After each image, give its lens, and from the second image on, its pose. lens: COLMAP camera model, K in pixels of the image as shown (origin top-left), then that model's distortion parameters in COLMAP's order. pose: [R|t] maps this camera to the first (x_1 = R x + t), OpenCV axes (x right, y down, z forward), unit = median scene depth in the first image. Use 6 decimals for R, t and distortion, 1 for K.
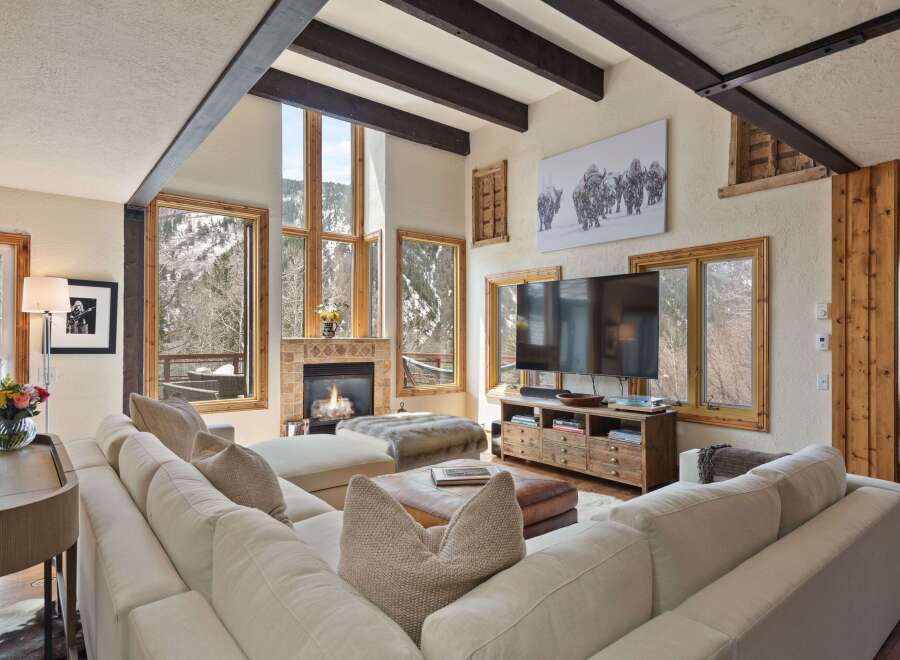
lens RADIAL K [[525.7, 0, 457.2], [0, 525.7, 332.8], [0, 0, 1]] dist [0.014615, 0.002032]
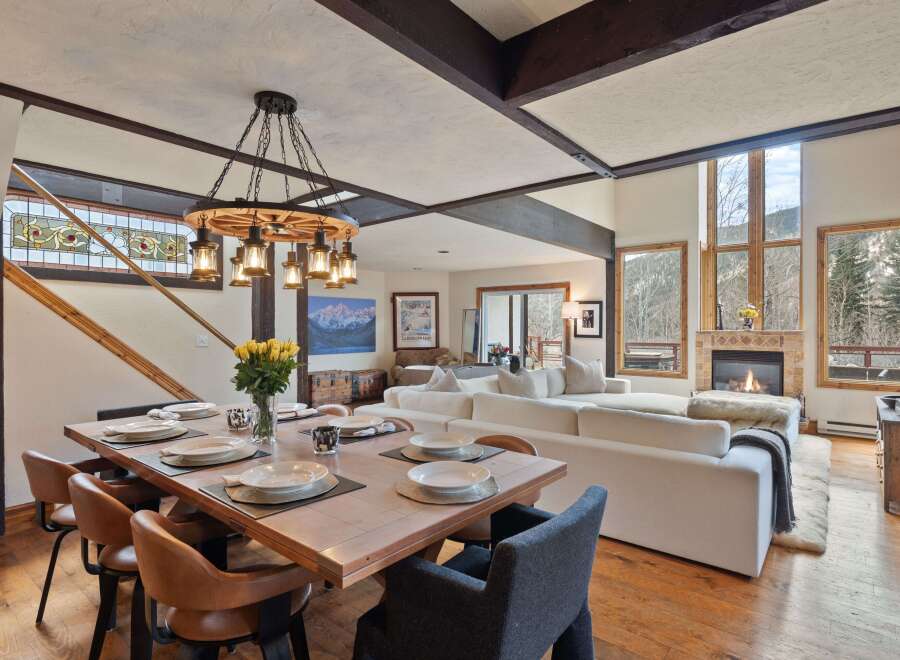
lens RADIAL K [[484.7, 0, 451.9], [0, 484.7, 314.9], [0, 0, 1]] dist [-0.000113, -0.000041]
pose [[0.197037, -0.028367, -0.979986, 0.827763], [0.006798, 0.999597, -0.027567, -0.000012], [0.980373, -0.001231, 0.197150, 0.108681]]
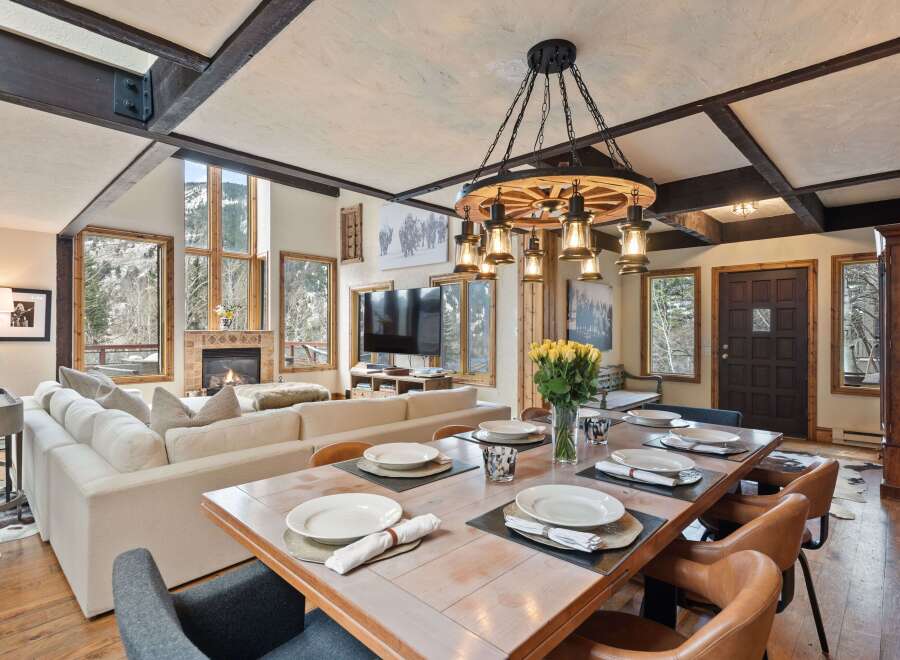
lens RADIAL K [[466.3, 0, 458.7], [0, 466.3, 329.3], [0, 0, 1]] dist [0.020328, -0.002266]
pose [[0.991473, -0.000361, 0.130313, 0.226385], [-0.000373, 0.999984, 0.005614, 0.000389], [-0.130313, -0.005615, 0.991457, -0.327562]]
